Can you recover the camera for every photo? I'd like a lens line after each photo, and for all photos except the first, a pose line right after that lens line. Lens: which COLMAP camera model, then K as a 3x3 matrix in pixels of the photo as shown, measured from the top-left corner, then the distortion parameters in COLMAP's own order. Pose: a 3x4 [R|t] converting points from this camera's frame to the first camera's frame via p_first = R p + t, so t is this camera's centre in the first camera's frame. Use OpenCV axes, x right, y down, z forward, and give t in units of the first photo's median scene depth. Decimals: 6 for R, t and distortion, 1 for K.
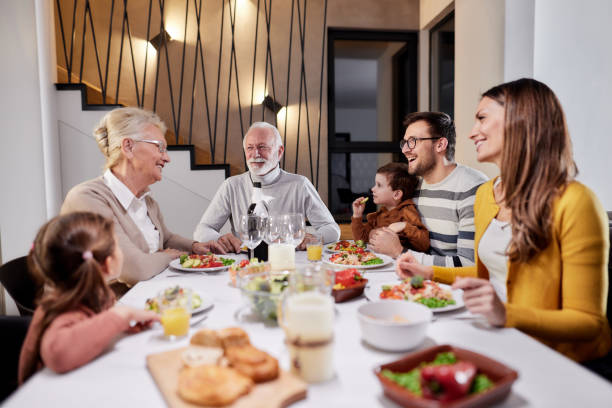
lens RADIAL K [[310.7, 0, 306.0], [0, 310.7, 204.0], [0, 0, 1]] dist [-0.000881, 0.000203]
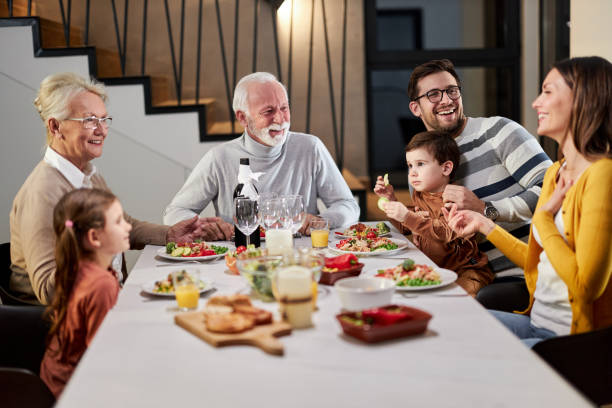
lens RADIAL K [[1106.5, 0, 306.0], [0, 1106.5, 204.0], [0, 0, 1]] dist [-0.032469, 1.721637]
pose [[0.995049, -0.015439, -0.098174, 0.316408], [0.027023, 0.992672, 0.117778, -0.323806], [0.095636, -0.119848, 0.988175, -2.181382]]
